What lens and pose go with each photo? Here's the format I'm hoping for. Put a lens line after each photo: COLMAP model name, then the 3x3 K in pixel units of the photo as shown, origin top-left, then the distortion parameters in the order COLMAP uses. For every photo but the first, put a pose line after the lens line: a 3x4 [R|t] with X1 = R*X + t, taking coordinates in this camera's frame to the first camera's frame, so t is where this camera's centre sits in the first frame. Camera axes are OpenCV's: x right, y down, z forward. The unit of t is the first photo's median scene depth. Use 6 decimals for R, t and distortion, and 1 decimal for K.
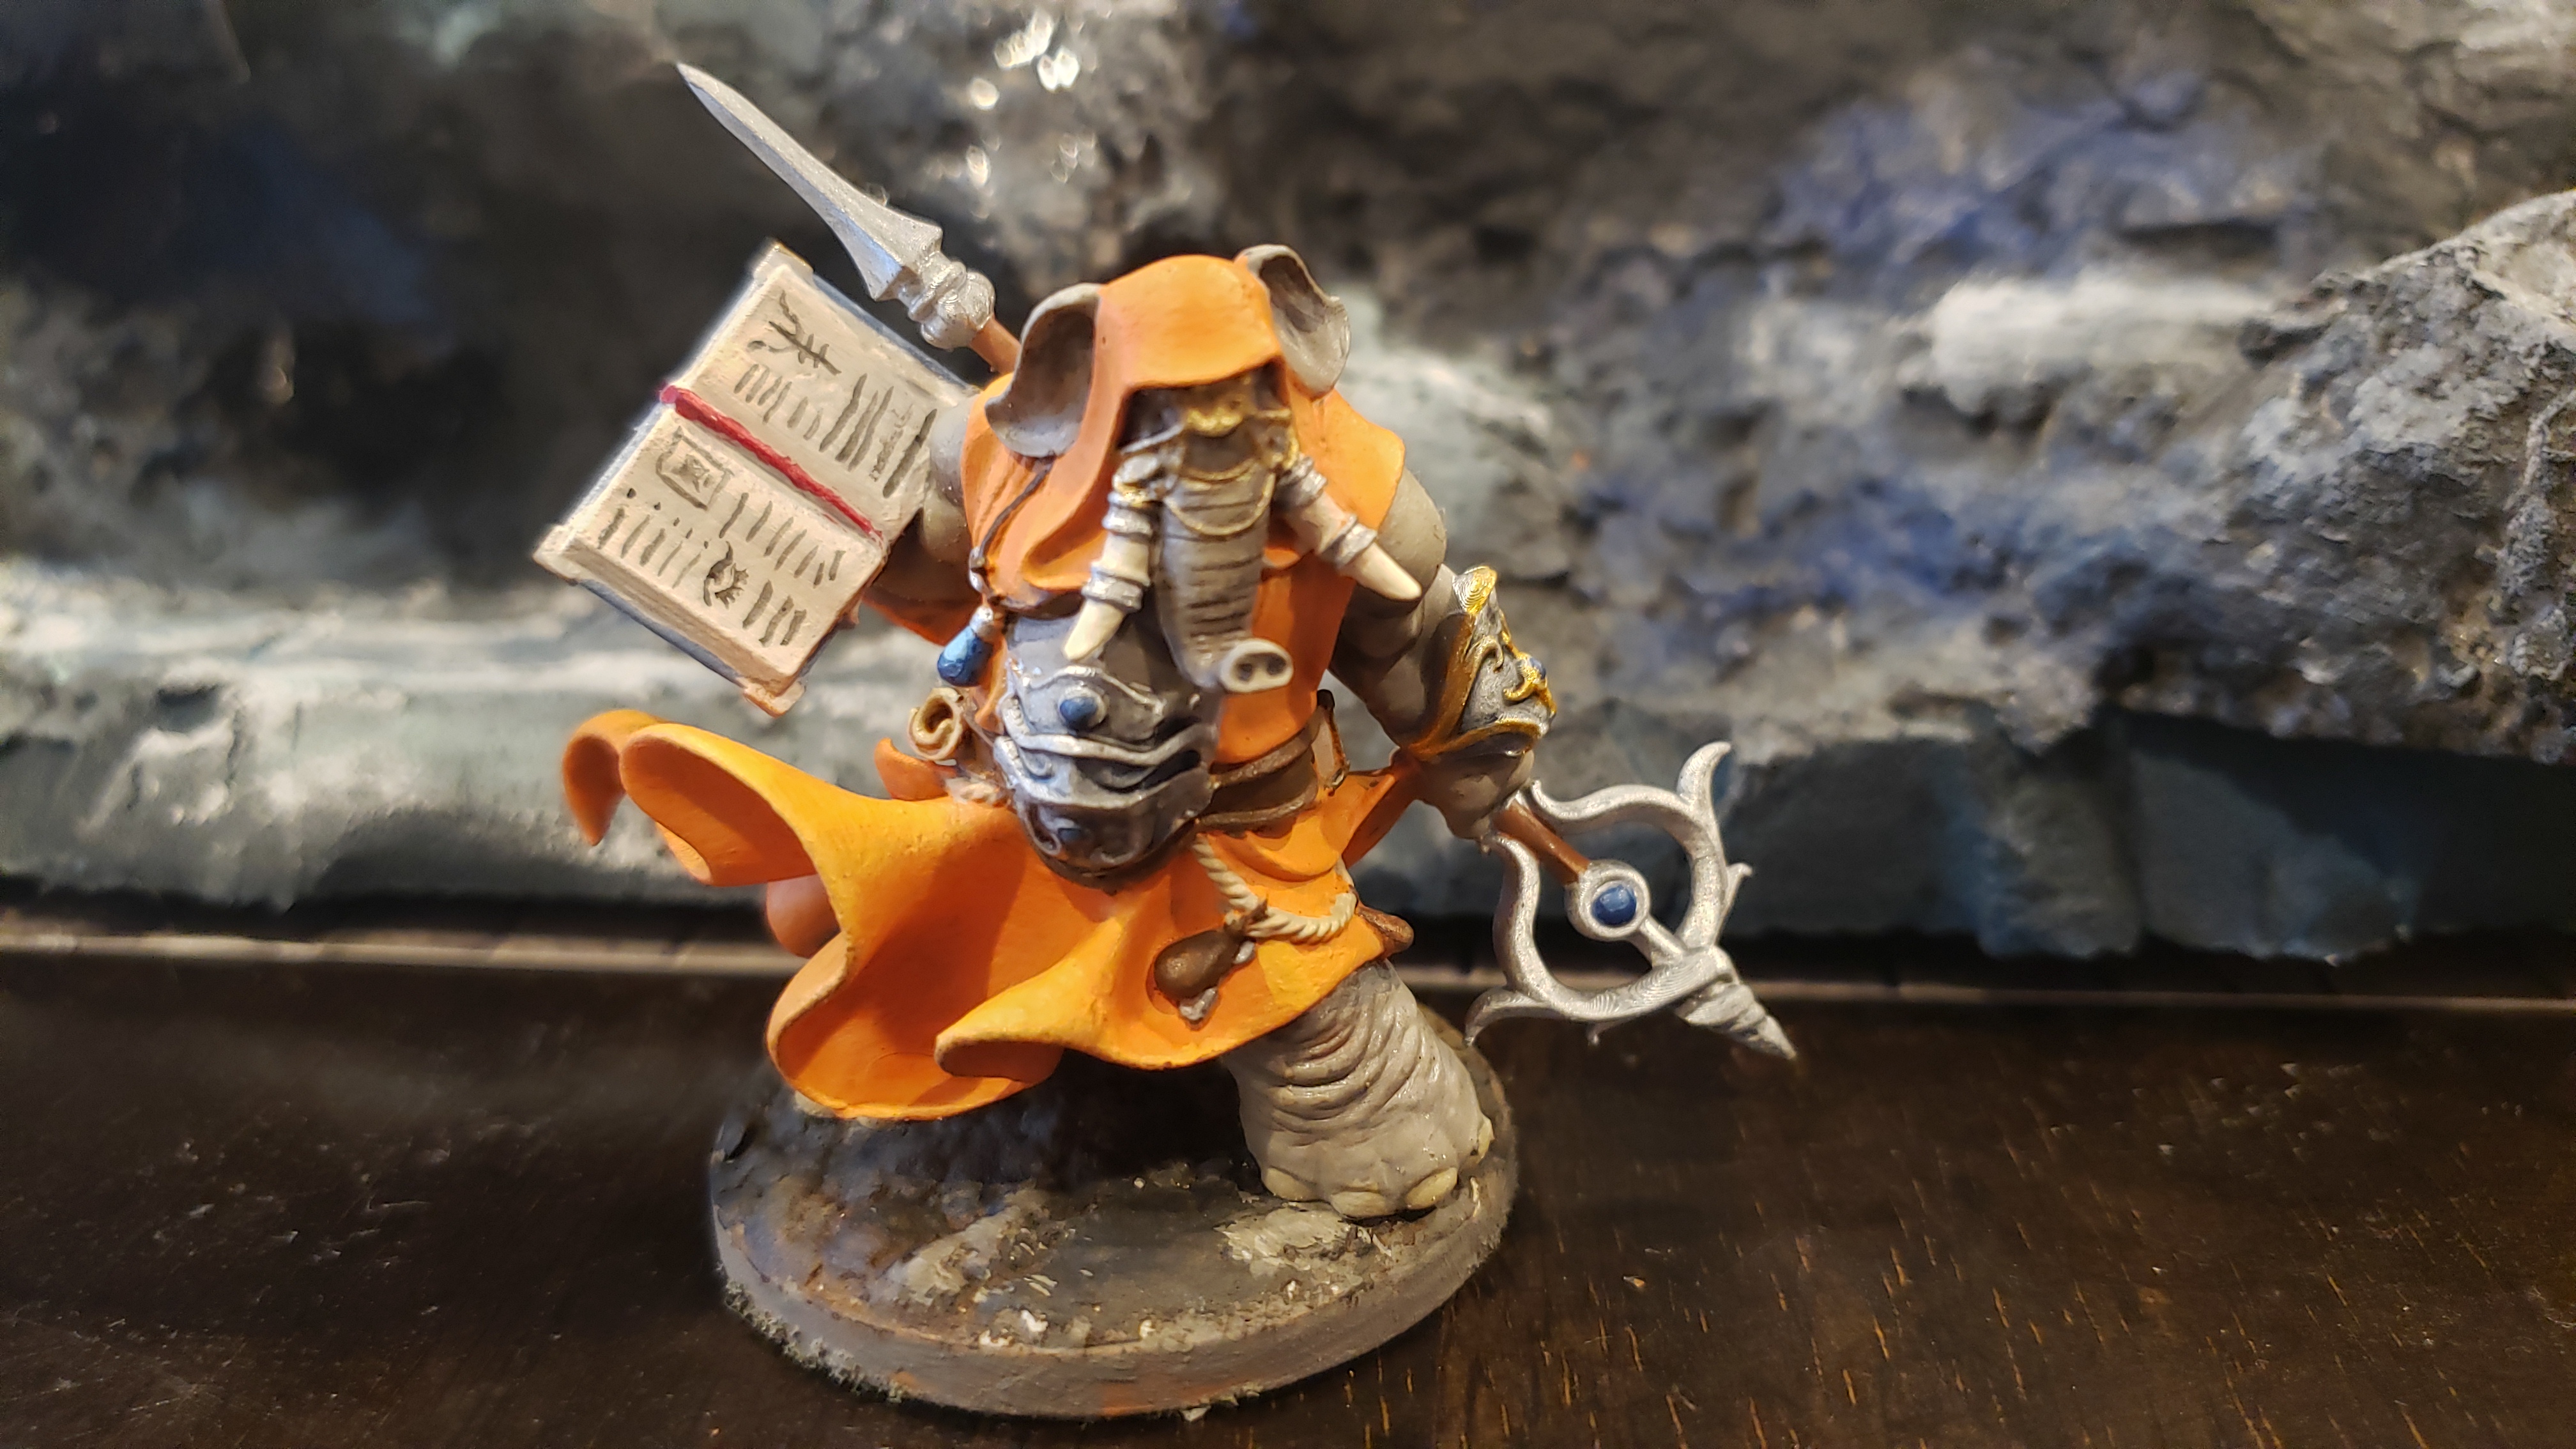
lens RADIAL K [[2035.7, 0, 1306.7], [0, 2035.7, 747.5], [0, 0, 1]] dist [-0.093180, 0.063047]
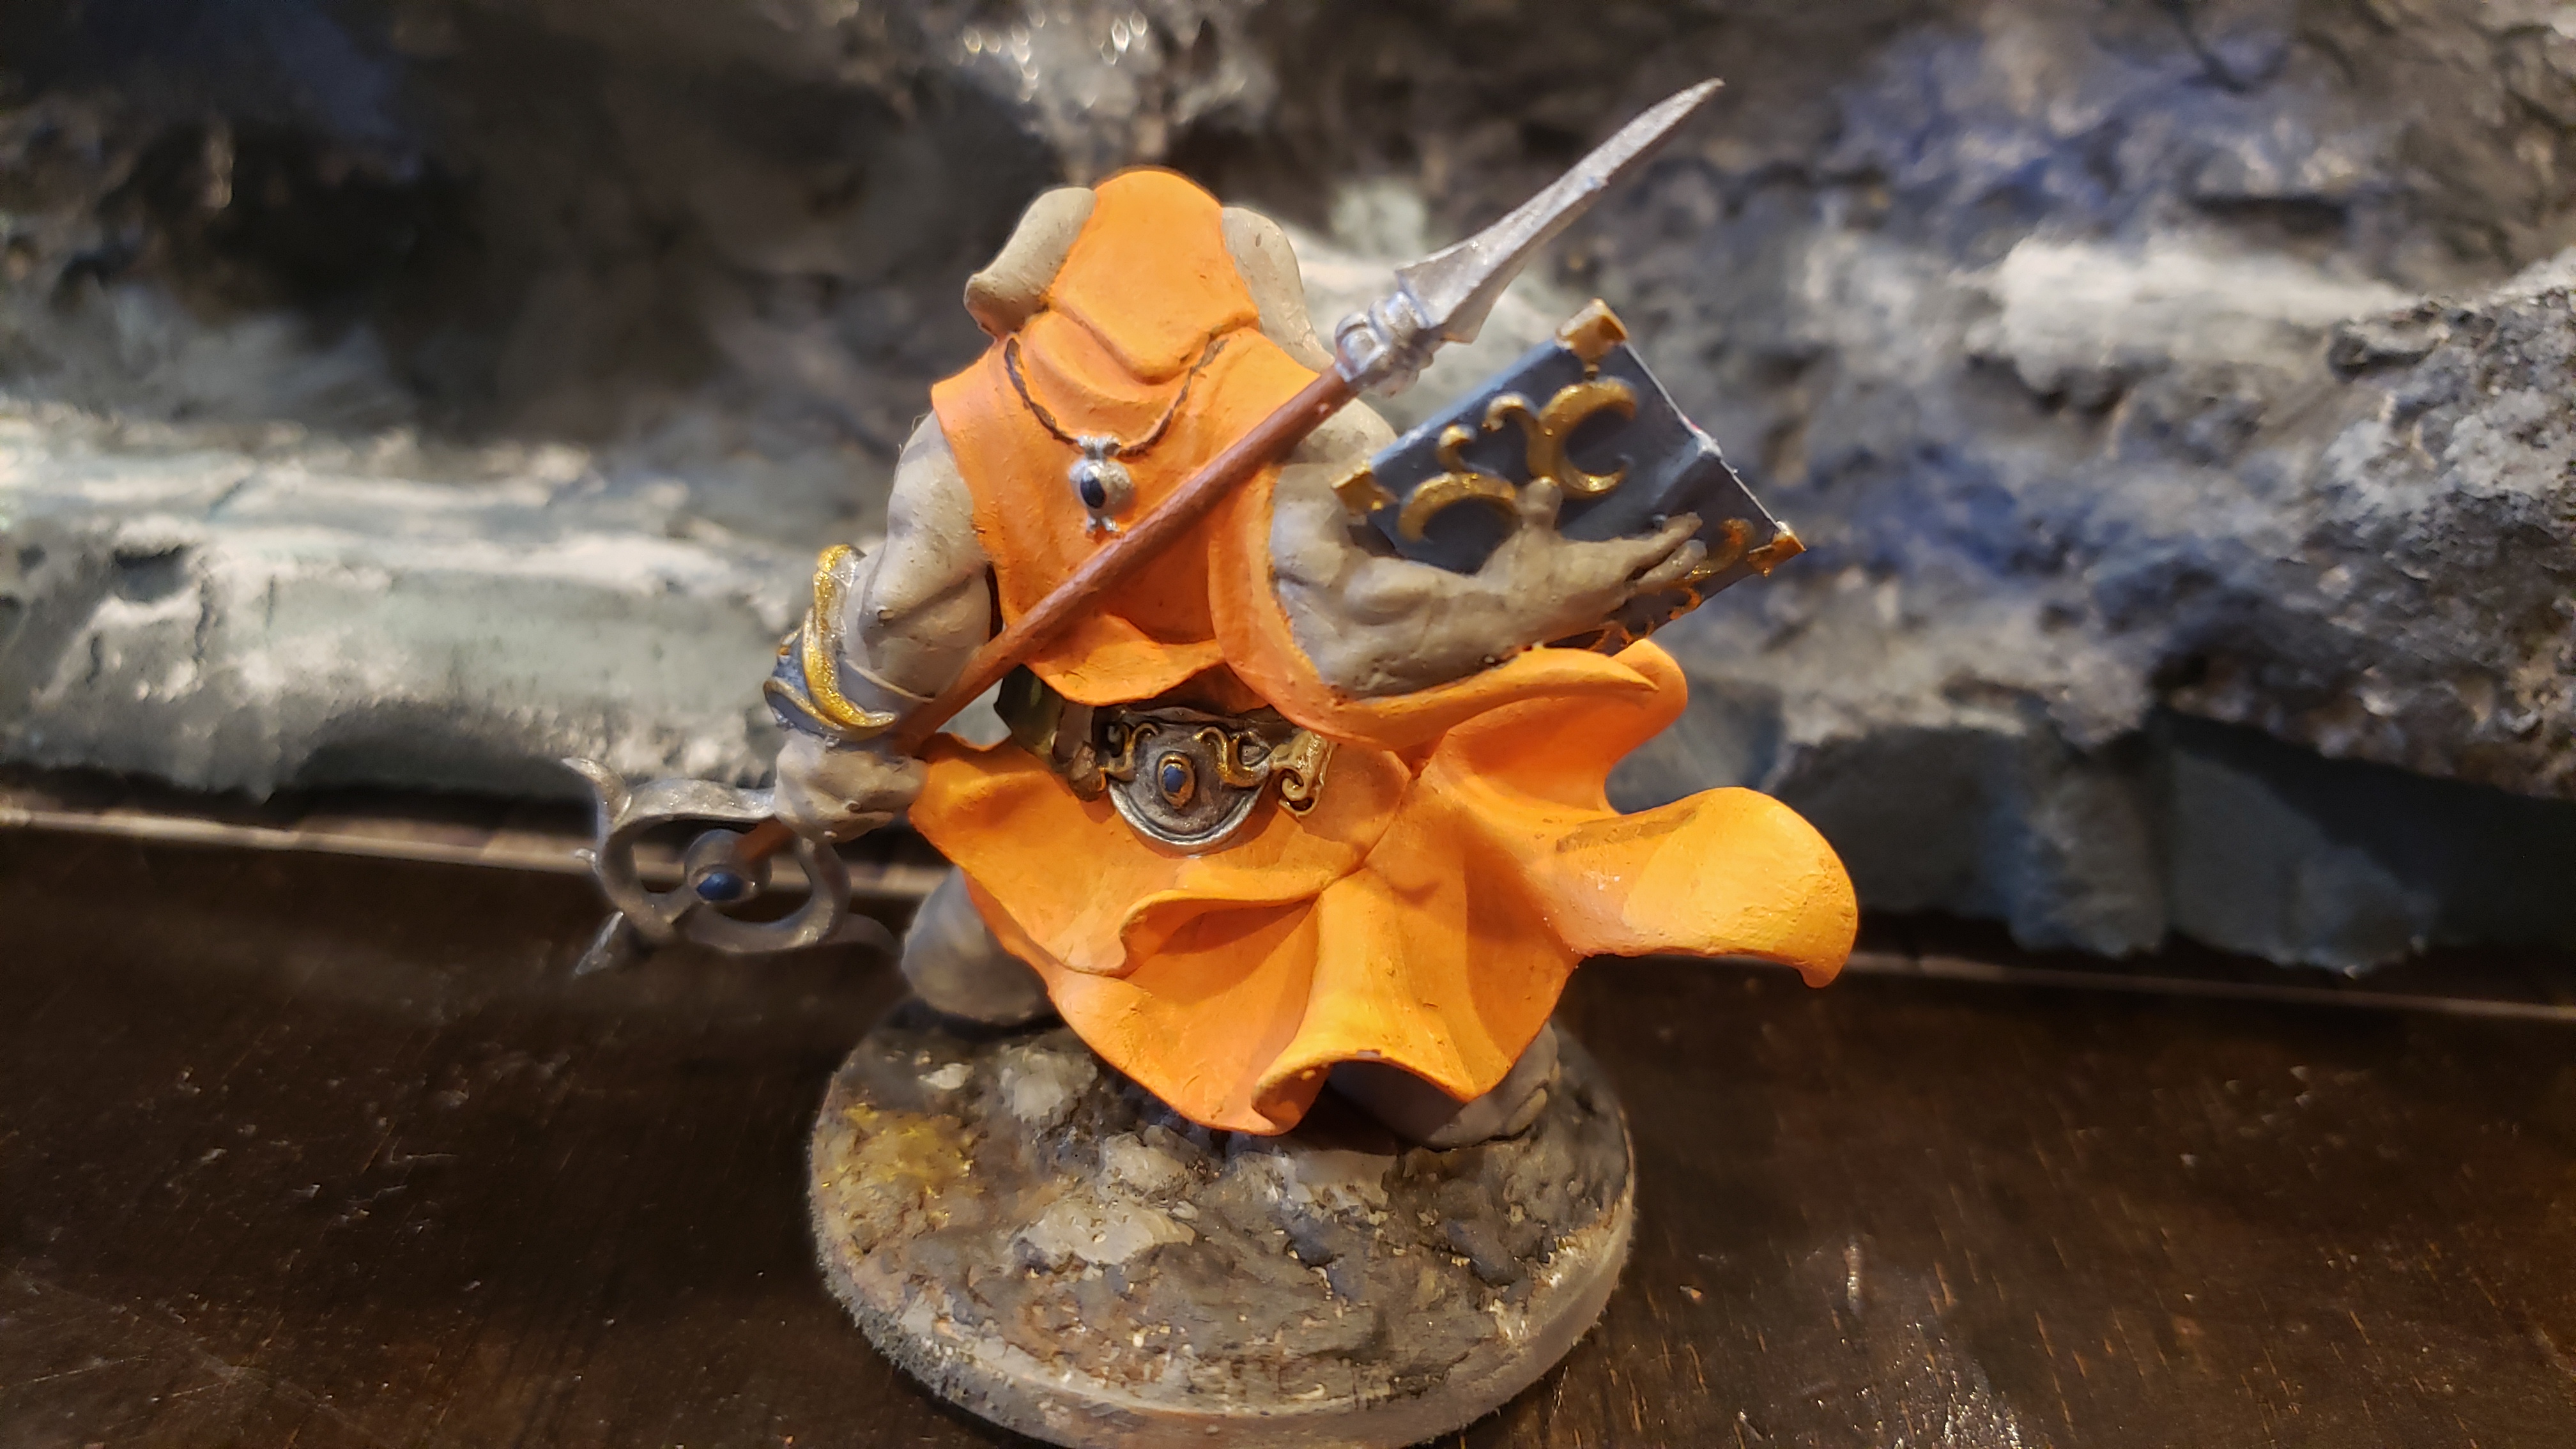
lens RADIAL K [[2035.7, 0, 1301.8], [0, 2035.7, 726.6], [0, 0, 1]] dist [-0.093180, 0.063047]
pose [[0.996500, 0.048047, 0.068406, -0.094921], [-0.055580, 0.992055, 0.112858, -0.099303], [-0.062440, -0.116265, 0.991254, 0.032163]]
